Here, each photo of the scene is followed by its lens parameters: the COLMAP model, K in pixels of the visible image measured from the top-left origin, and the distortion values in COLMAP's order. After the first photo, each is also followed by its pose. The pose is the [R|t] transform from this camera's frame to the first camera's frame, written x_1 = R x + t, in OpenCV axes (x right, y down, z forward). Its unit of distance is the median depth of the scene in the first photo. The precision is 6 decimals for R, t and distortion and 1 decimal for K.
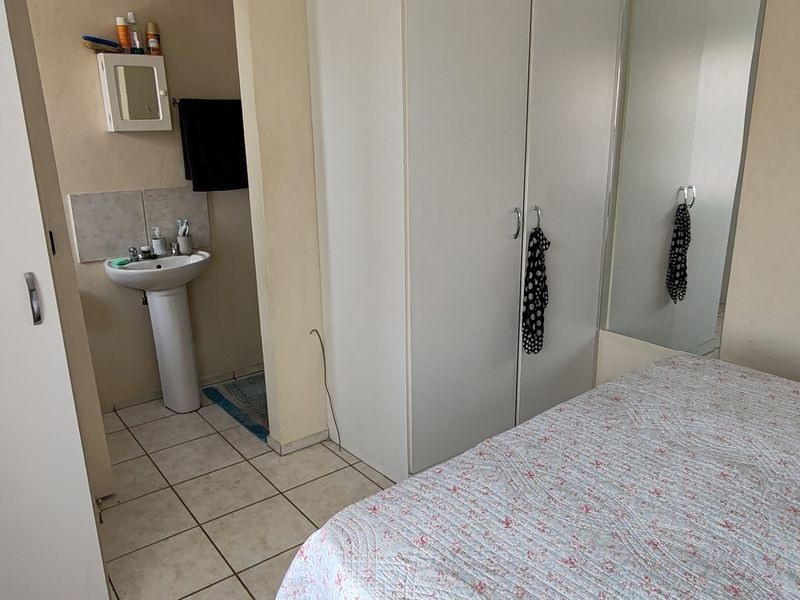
lens RADIAL K [[609.5, 0, 400.0], [0, 609.5, 300.0], [0, 0, 1]] dist [0.001125, -0.000337]
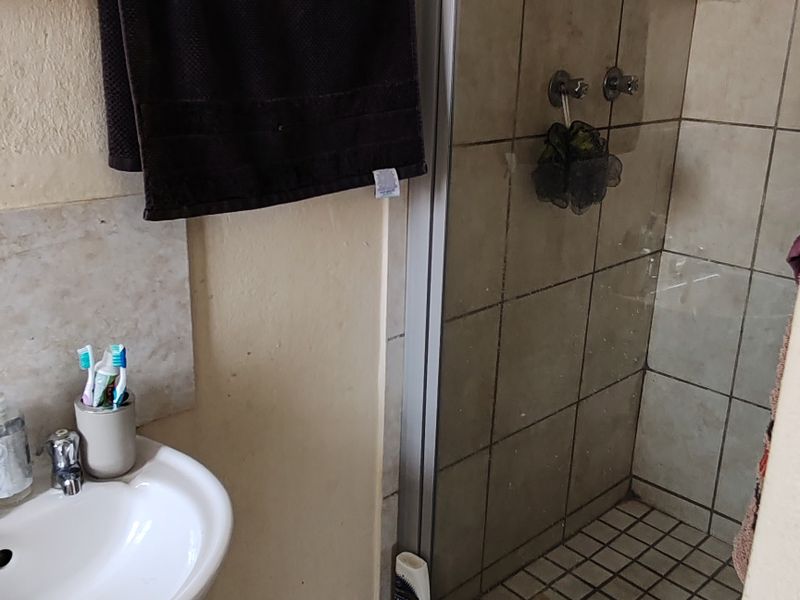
lens RADIAL K [[783.5, 0, 400.0], [0, 783.5, 300.0], [0, 0, 1]] dist [0.000867, 0.000879]
pose [[0.991212, -0.002687, 0.132257, -0.279766], [-0.002896, 0.999114, 0.041997, -0.159352], [-0.132252, -0.042010, 0.990325, 0.677976]]
